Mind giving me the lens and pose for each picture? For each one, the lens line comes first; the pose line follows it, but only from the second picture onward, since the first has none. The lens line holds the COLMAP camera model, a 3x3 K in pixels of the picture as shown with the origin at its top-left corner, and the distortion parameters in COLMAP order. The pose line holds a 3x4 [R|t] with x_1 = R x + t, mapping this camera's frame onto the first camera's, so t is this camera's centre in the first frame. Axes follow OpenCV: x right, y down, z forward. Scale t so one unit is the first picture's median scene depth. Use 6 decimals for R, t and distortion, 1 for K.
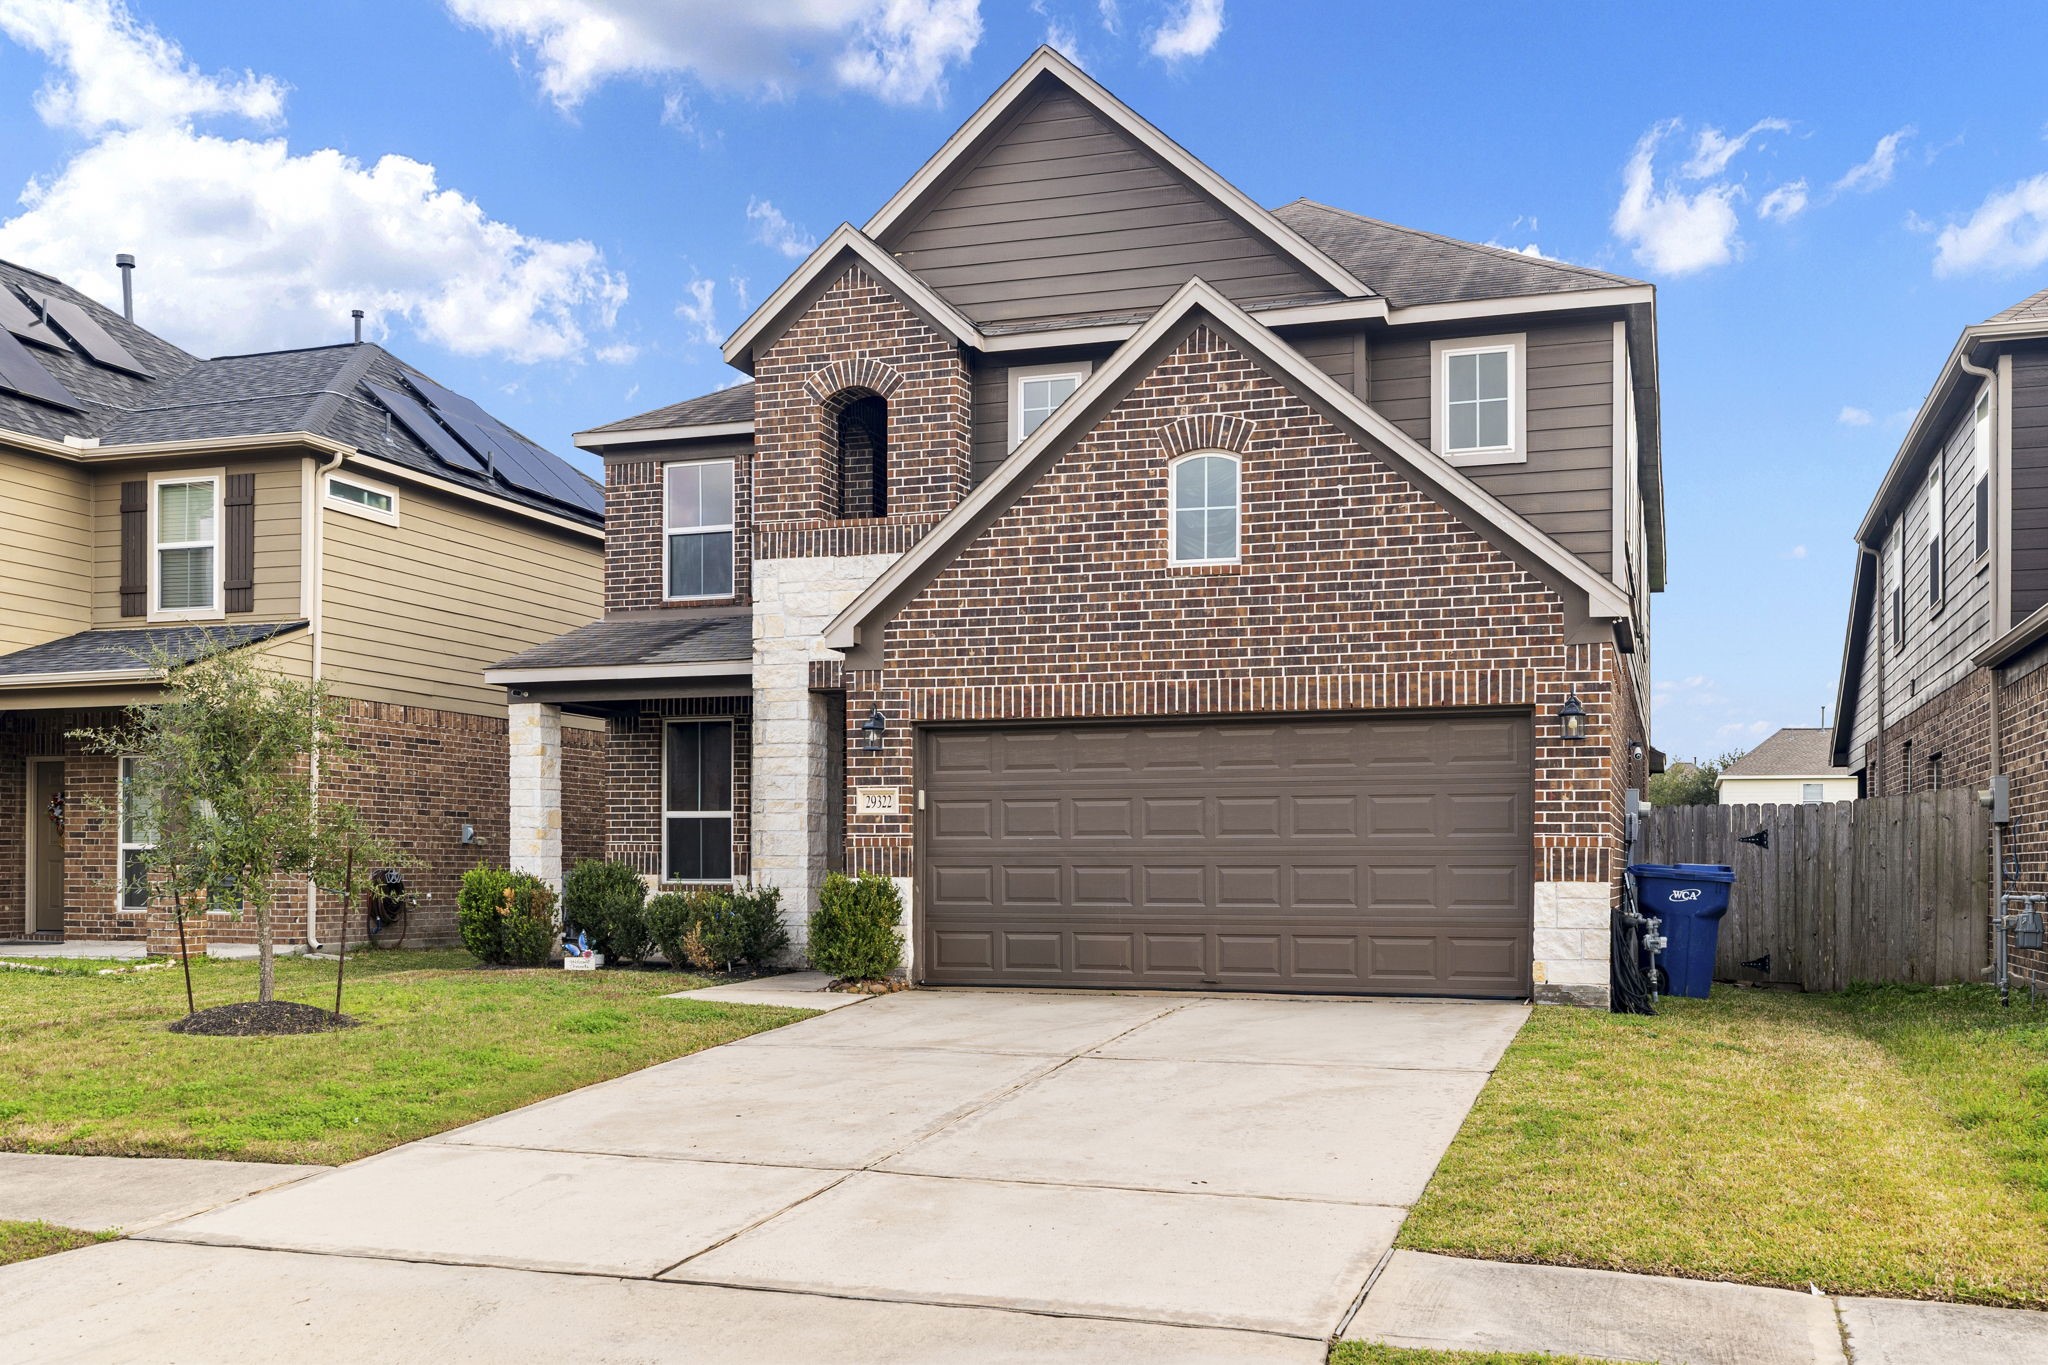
lens RADIAL K [[1941.3, 0, 1063.7], [0, 1941.3, 910.4], [0, 0, 1]] dist [0.007388, 0.000000]
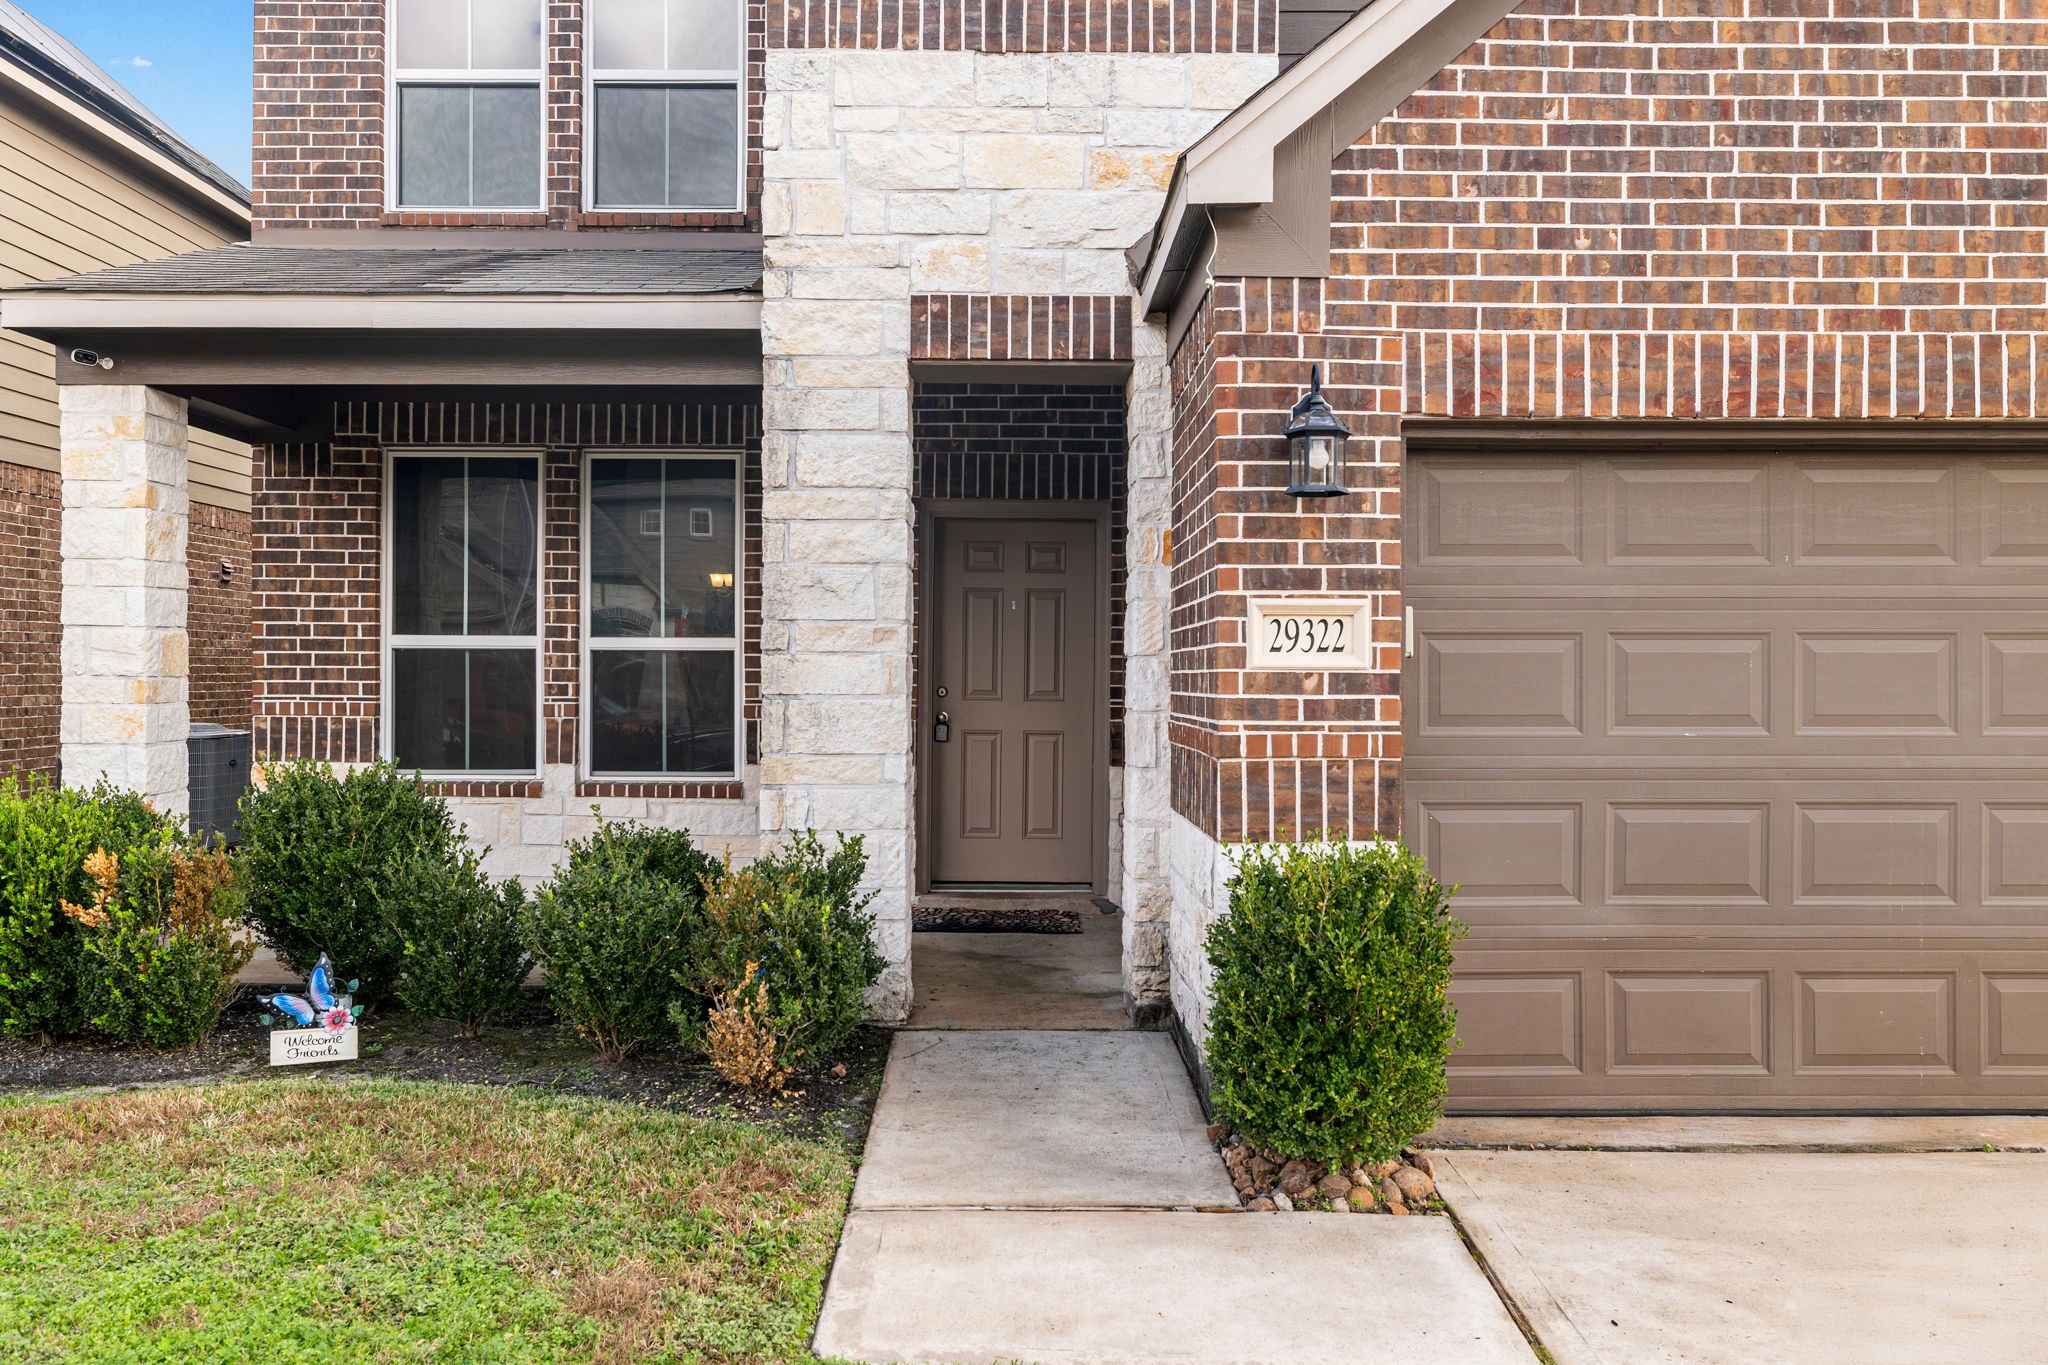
lens RADIAL K [[1655.4, 0, 1026.0], [0, 1655.4, 677.6], [0, 0, 1]] dist [0.004235, -0.001754]
pose [[0.946579, -0.001274, 0.322470, -0.247808], [0.005987, 0.999889, -0.013626, -0.044142], [-0.322417, 0.014828, 0.946482, 0.721547]]
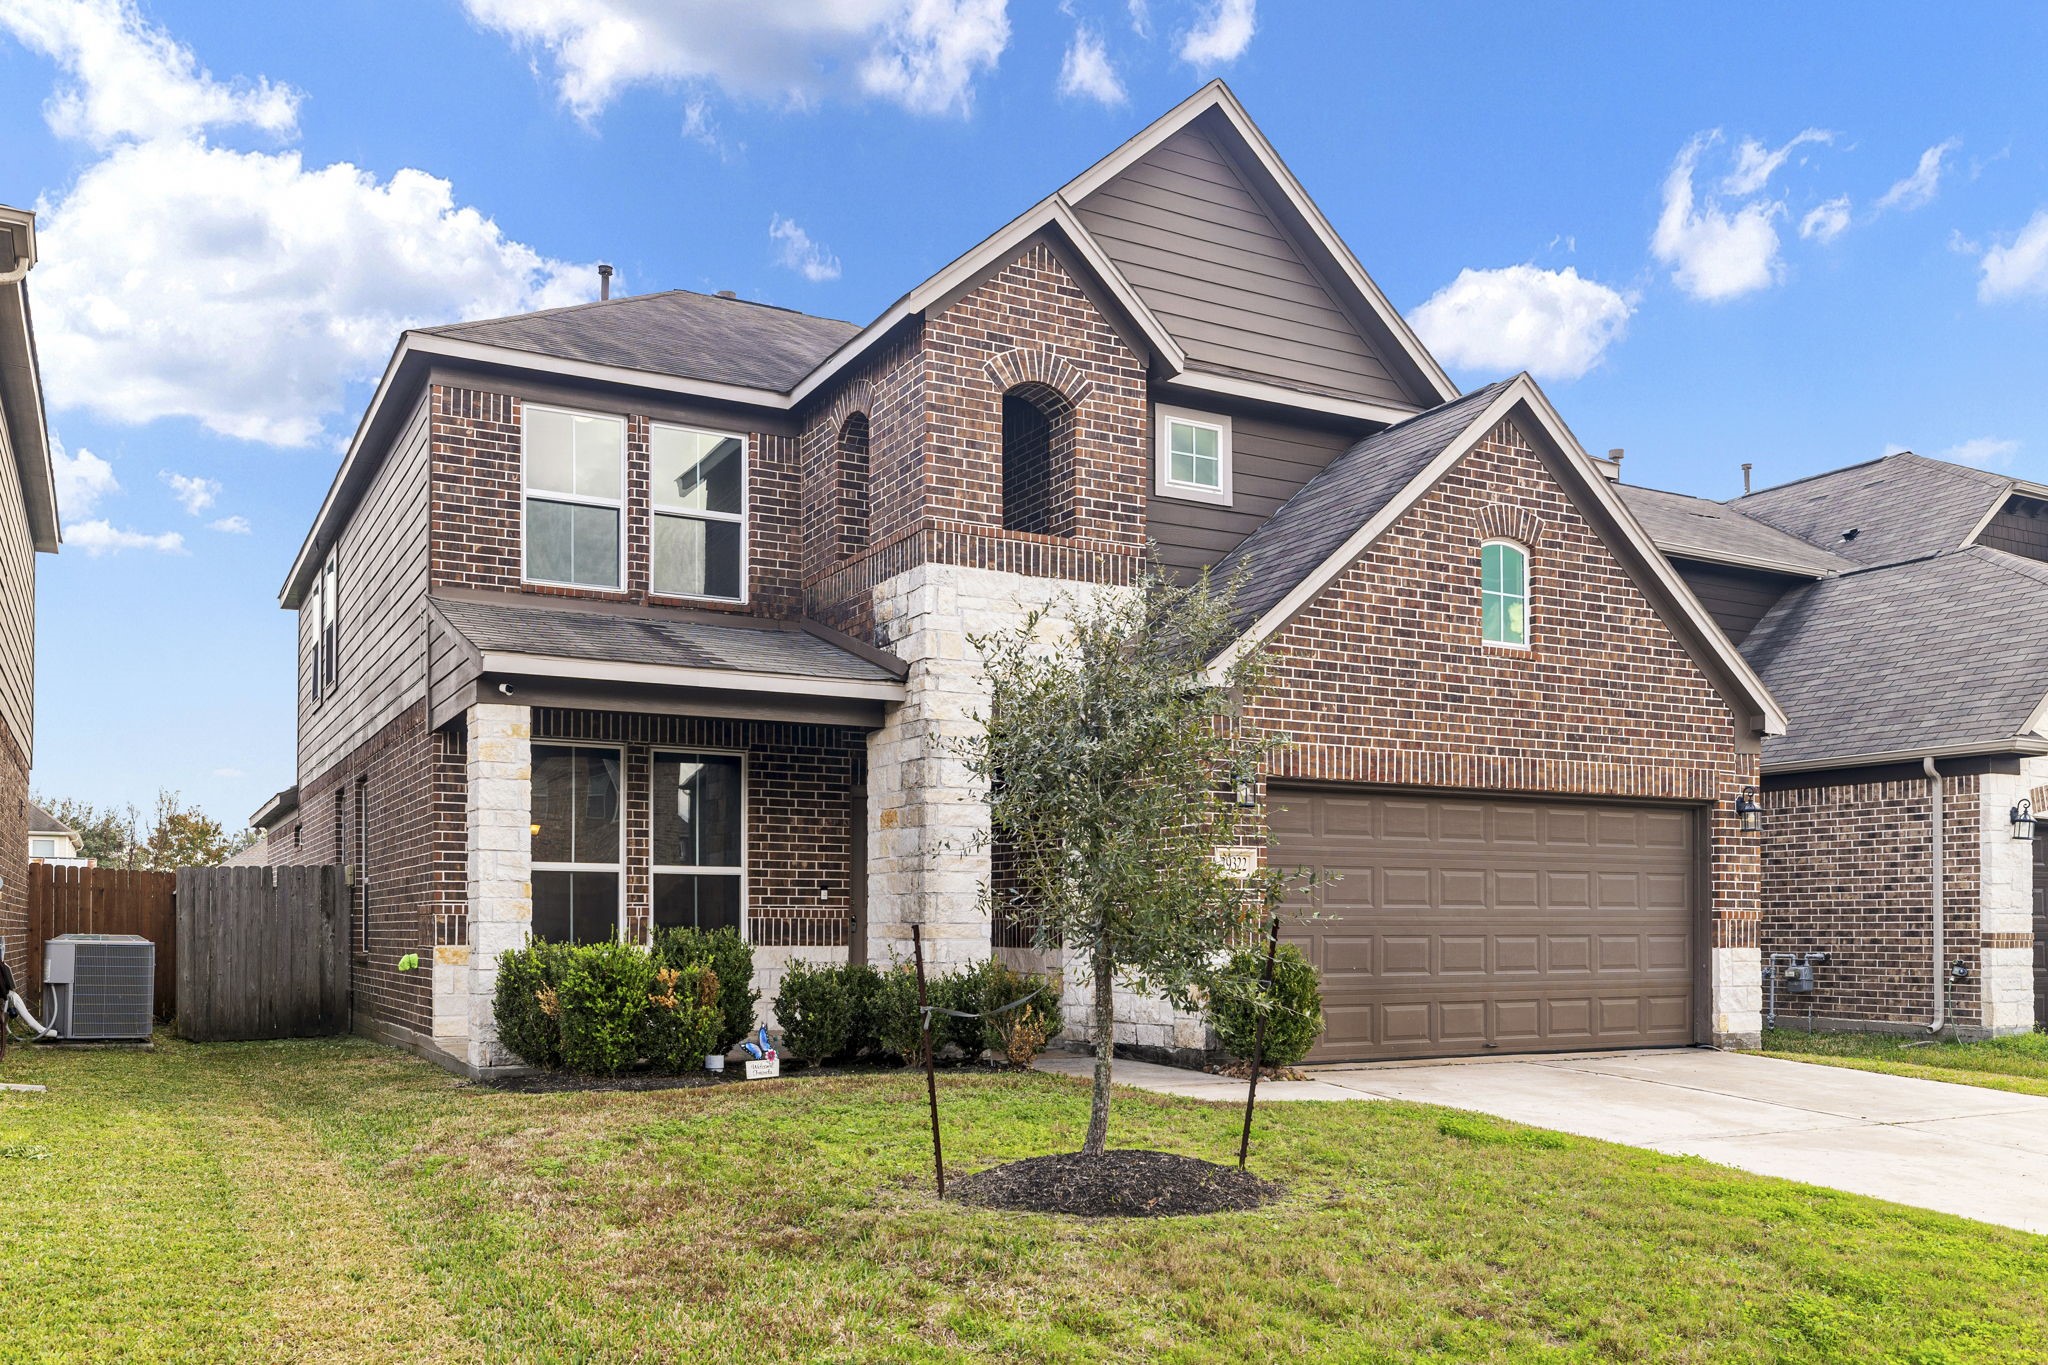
lens RADIAL K [[1655.4, 0, 1036.4], [0, 1655.4, 931.8], [0, 0, 1]] dist [0.004235, -0.001754]
pose [[0.678376, -0.002232, 0.734712, -0.716109], [0.015520, 0.999816, -0.011292, -0.017795], [-0.734551, 0.019063, 0.678285, 0.553500]]
